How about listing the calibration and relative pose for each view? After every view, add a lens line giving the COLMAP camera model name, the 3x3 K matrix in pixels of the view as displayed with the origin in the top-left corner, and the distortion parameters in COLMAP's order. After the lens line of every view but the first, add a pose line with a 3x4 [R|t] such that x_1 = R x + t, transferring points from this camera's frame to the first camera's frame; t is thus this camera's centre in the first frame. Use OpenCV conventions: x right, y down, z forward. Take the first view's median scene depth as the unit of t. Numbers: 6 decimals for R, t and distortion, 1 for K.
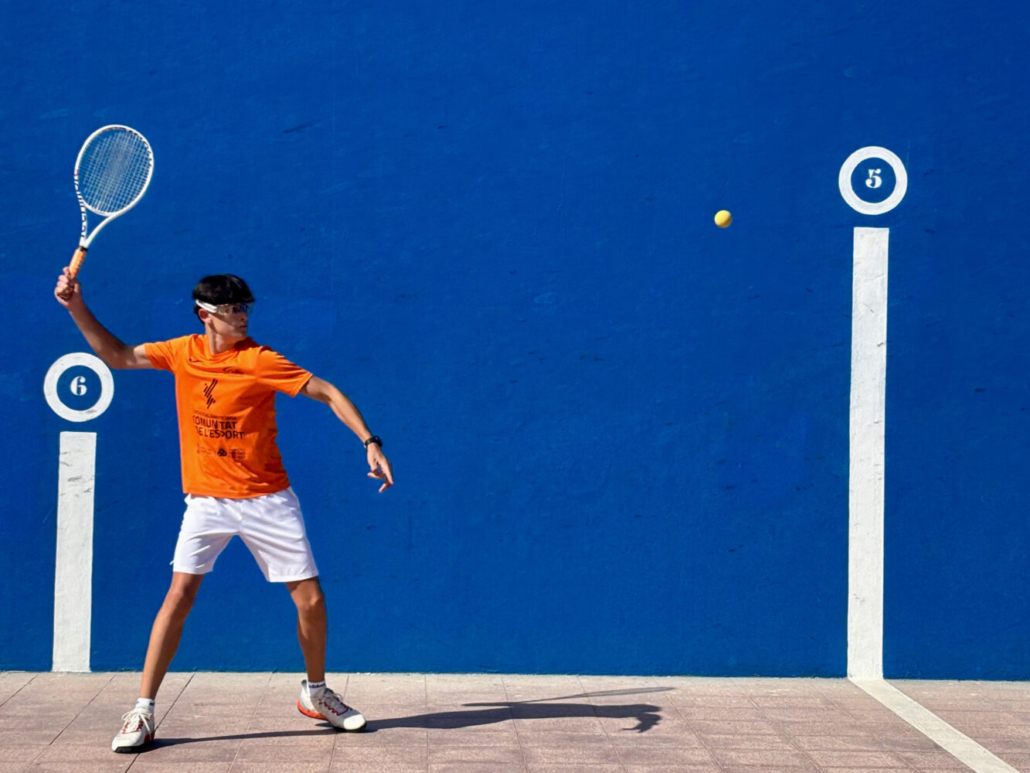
lens RADIAL K [[2359.5, 0, 531.2], [0, 2359.5, 346.5], [0, 0, 1]] dist [0.167289, 0.000000]
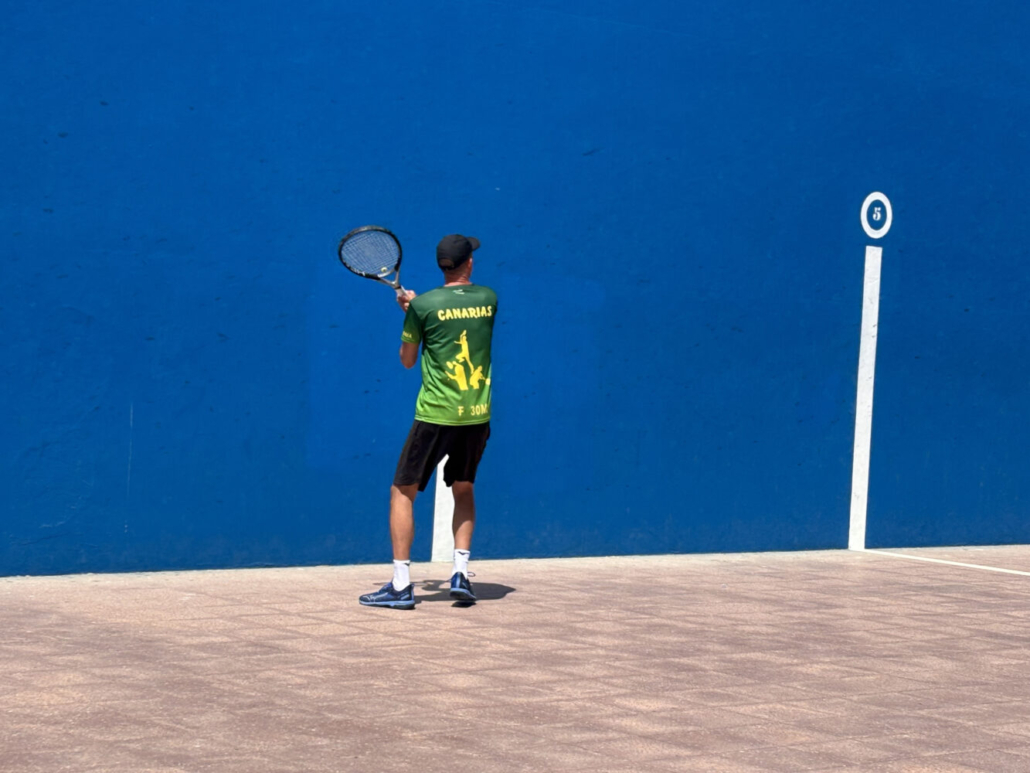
lens RADIAL K [[2359.5, 0, 517.6], [0, 2359.5, 383.6], [0, 0, 1]] dist [0.167289, 0.000000]
pose [[0.779331, 0.012214, 0.626493, -0.959311], [-0.046277, 0.998202, 0.038106, -0.010835], [-0.624901, -0.058689, 0.778495, -0.020521]]
